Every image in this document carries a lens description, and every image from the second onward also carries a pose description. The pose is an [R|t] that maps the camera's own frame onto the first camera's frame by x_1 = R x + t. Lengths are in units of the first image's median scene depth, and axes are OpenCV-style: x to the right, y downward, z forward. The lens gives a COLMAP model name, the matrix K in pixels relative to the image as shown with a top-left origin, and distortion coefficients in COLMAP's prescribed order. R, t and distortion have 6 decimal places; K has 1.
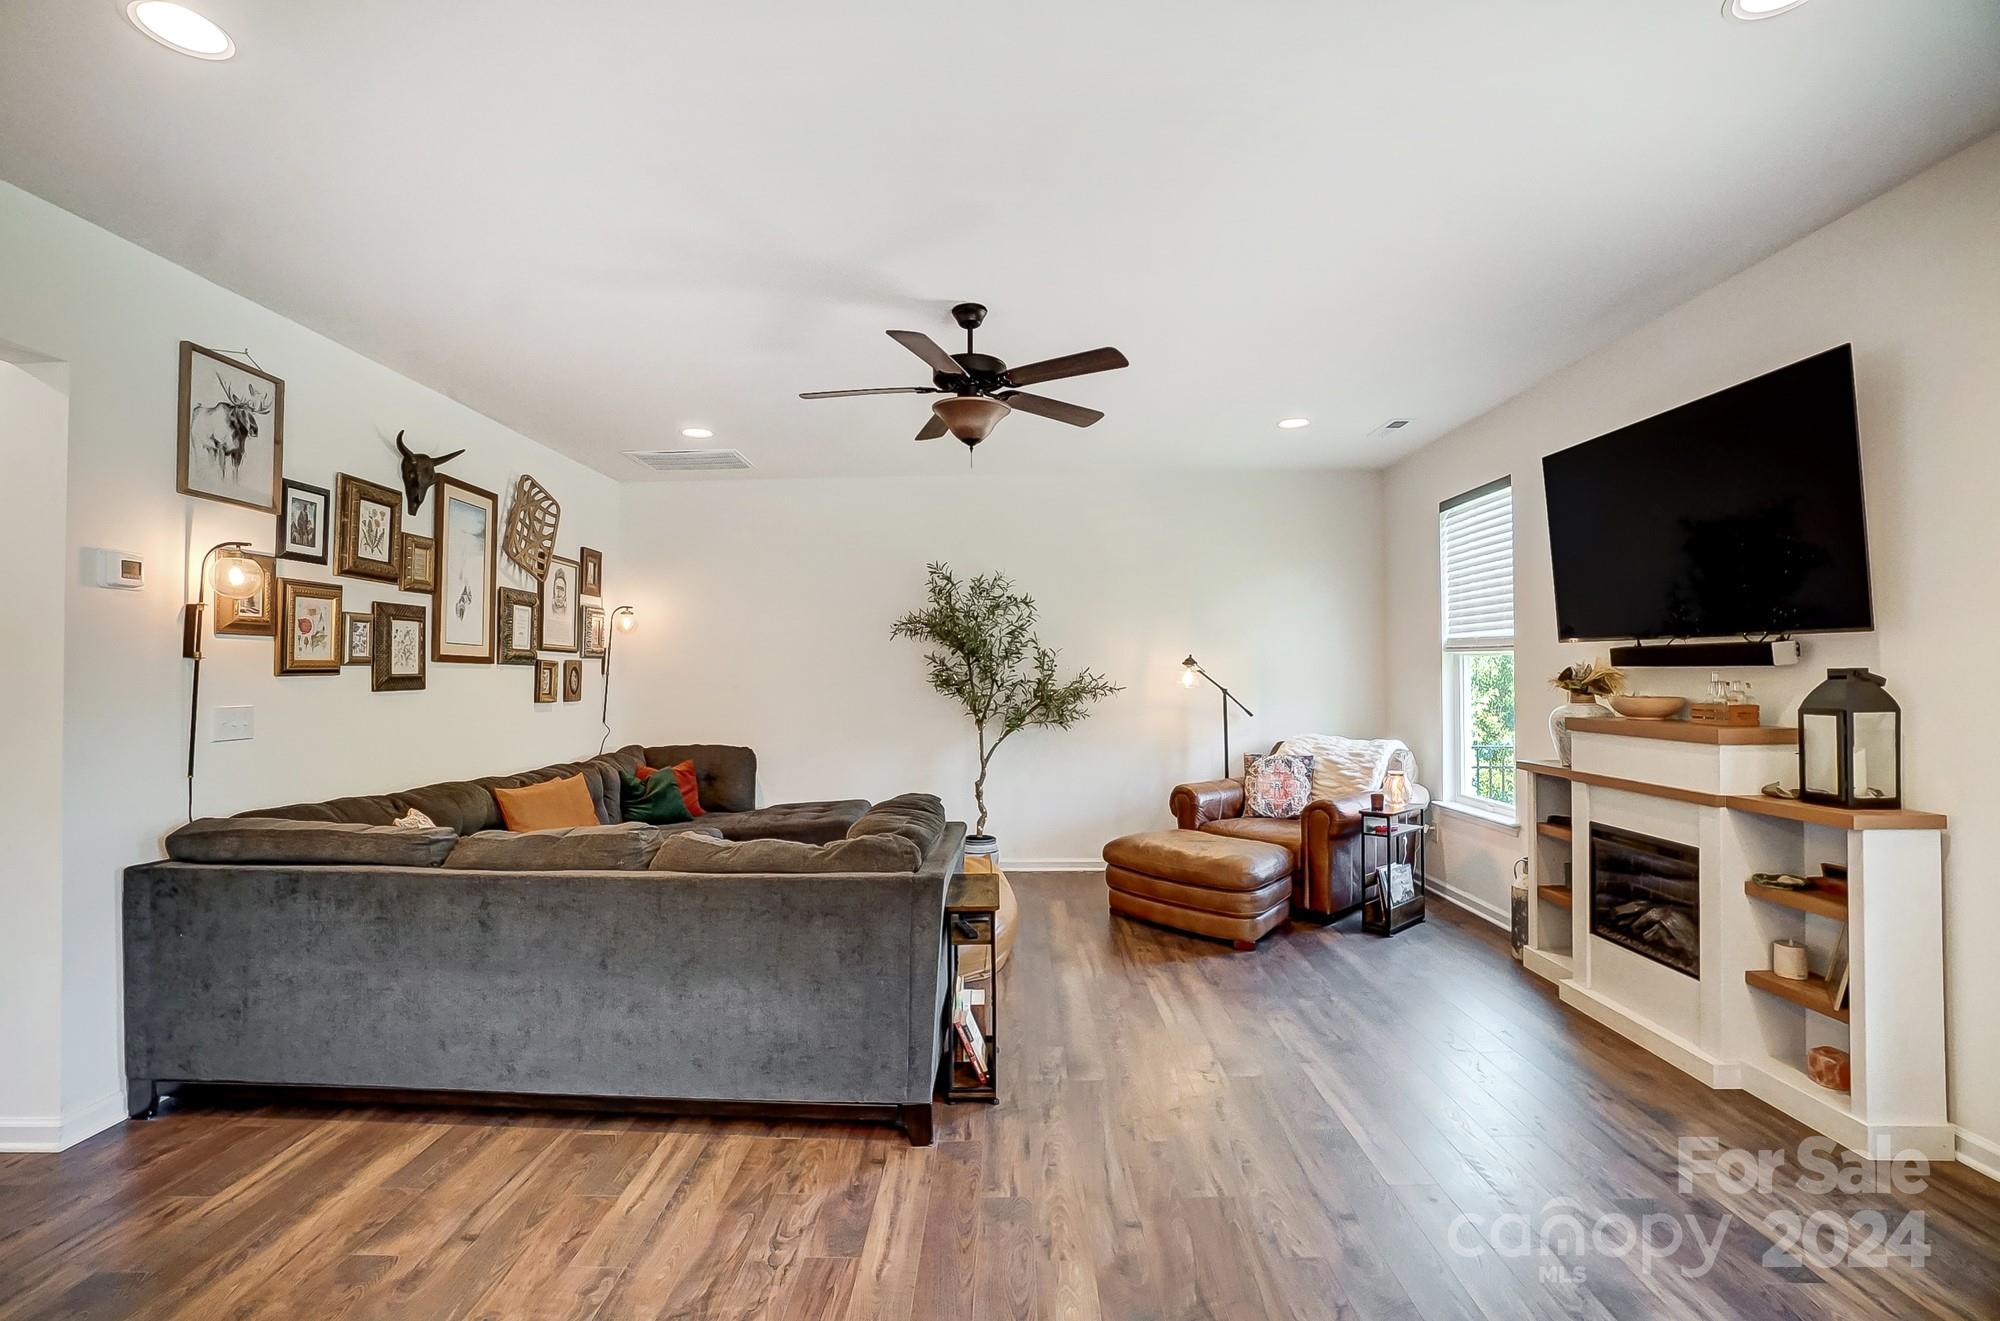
lens RADIAL K [[884.6, 0, 1000.0], [0, 884.6, 660.5], [0, 0, 1]] dist [-0.054714, 0.023915]
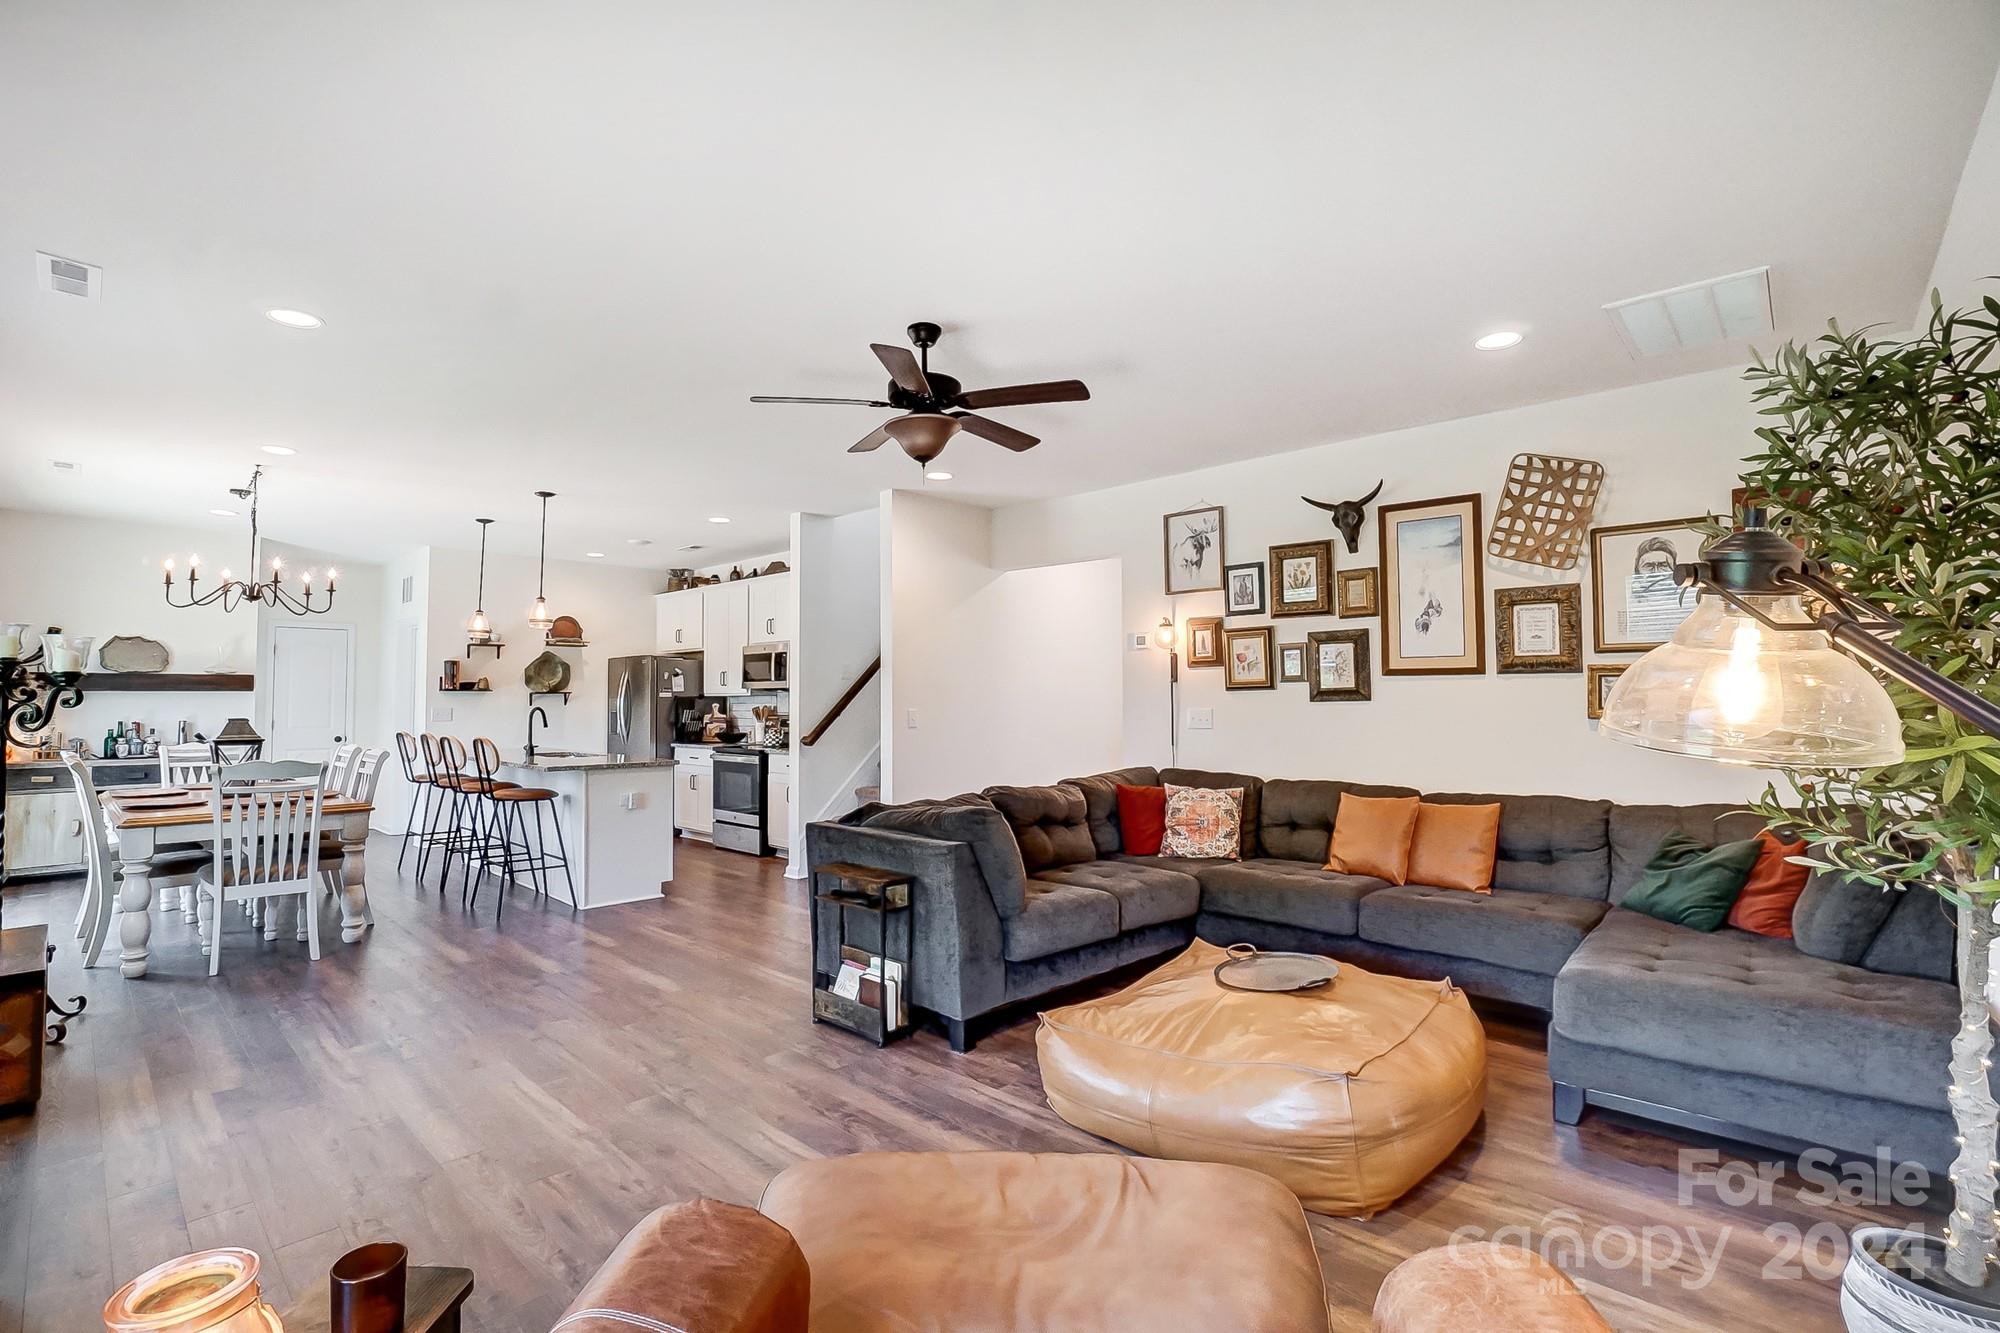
lens RADIAL K [[921.6, 0, 990.9], [0, 921.6, 658.1], [0, 0, 1]] dist [-0.052309, 0.000105]
pose [[-0.671731, -0.024773, -0.740381, 0.497184], [0.022175, 0.998320, -0.053522, 0.027184], [0.740463, -0.052370, -0.670053, 1.266771]]
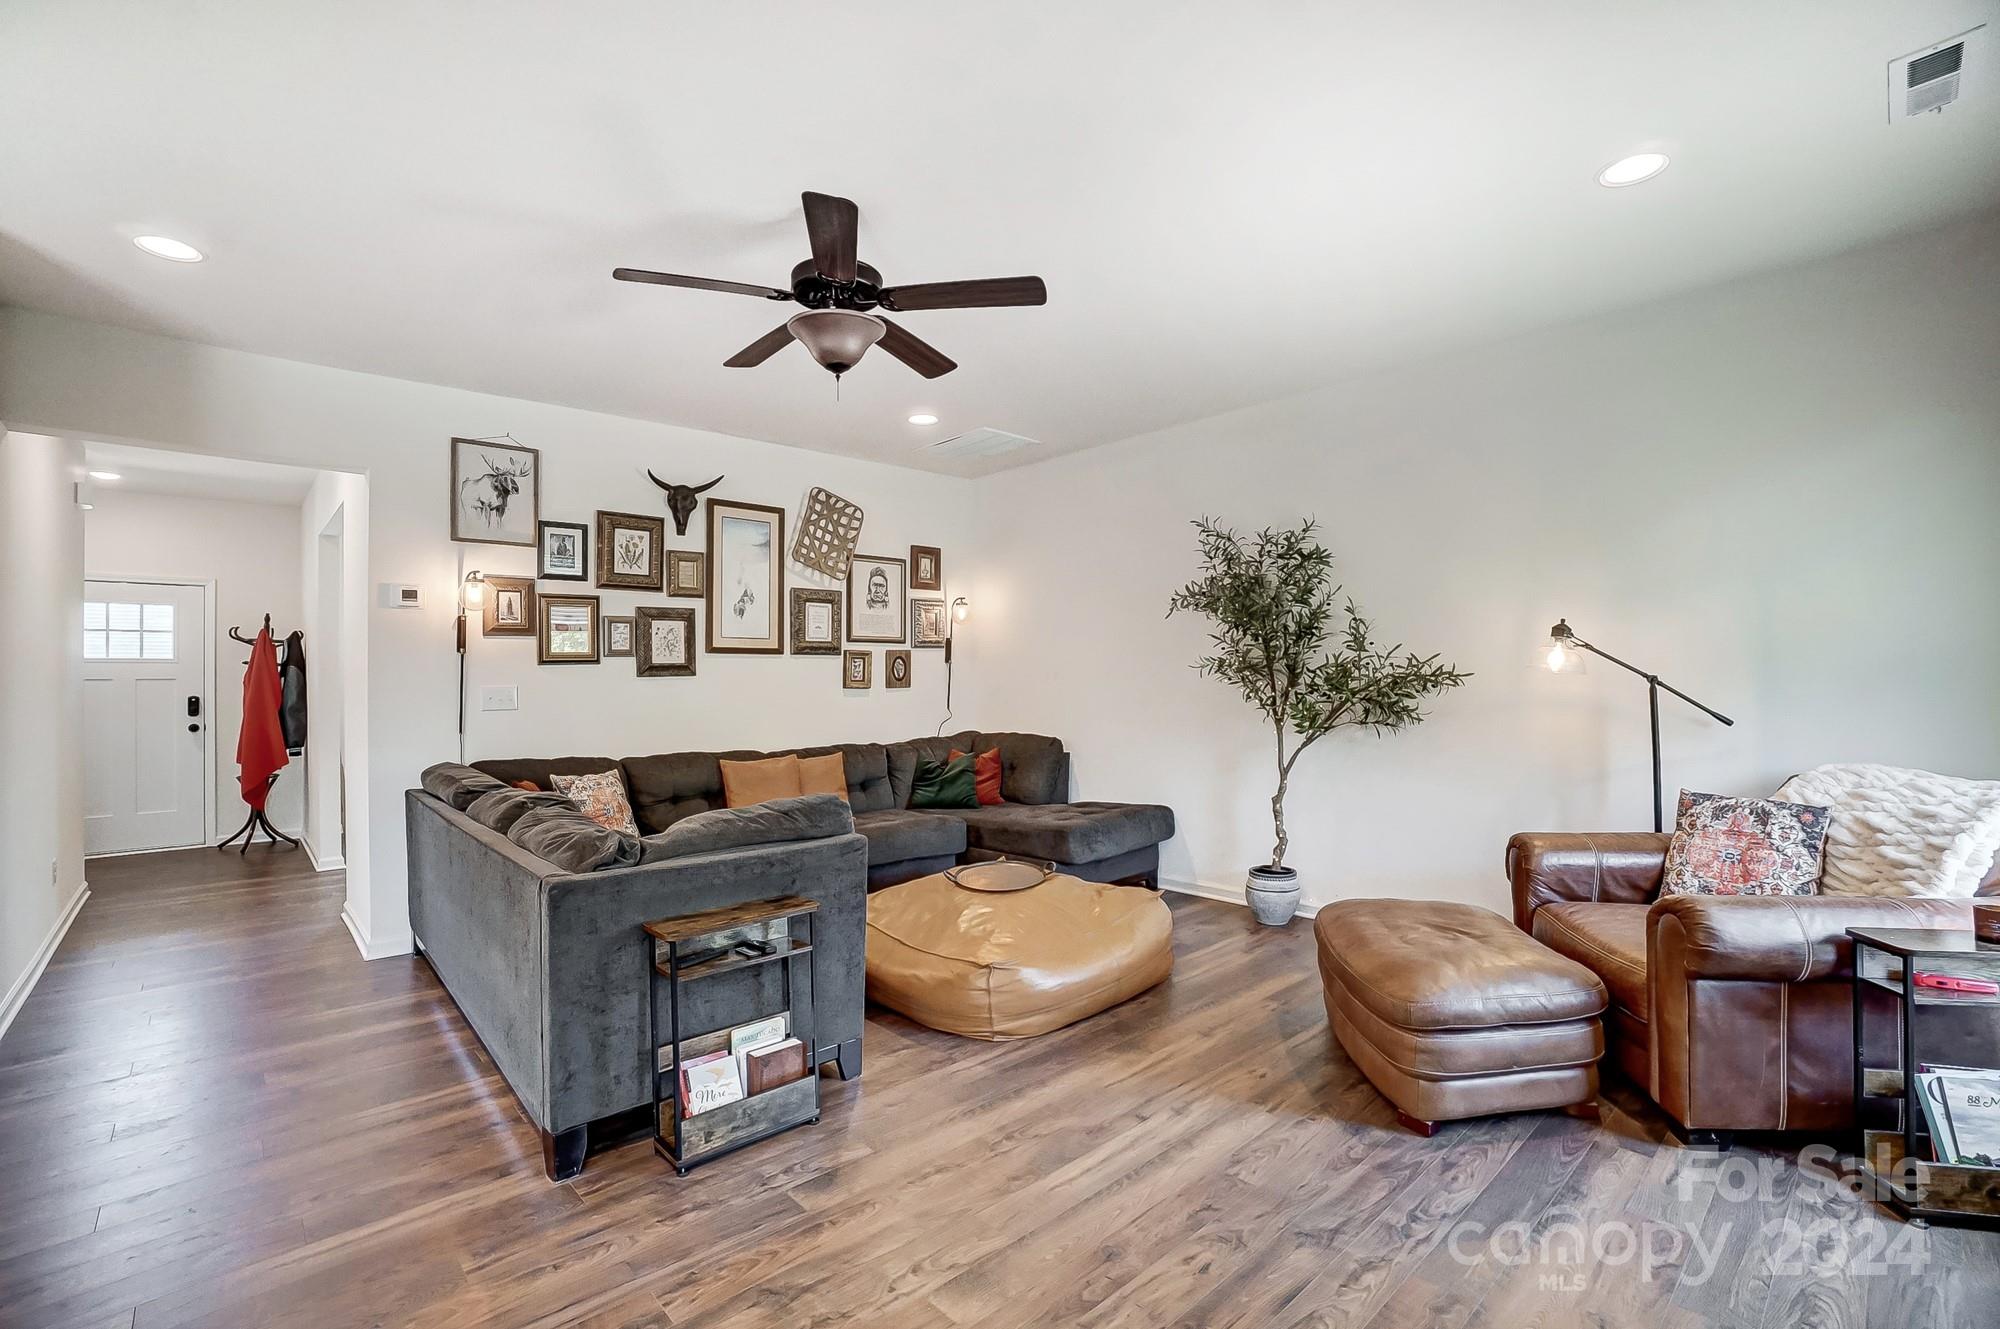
lens RADIAL K [[884.6, 0, 1000.0], [0, 884.6, 664.5], [0, 0, 1]] dist [-0.054714, 0.023915]
pose [[0.692531, -0.010285, -0.721314, 0.472592], [0.020092, 0.999785, 0.005035, 0.017596], [0.721108, -0.017980, 0.692589, 0.393681]]
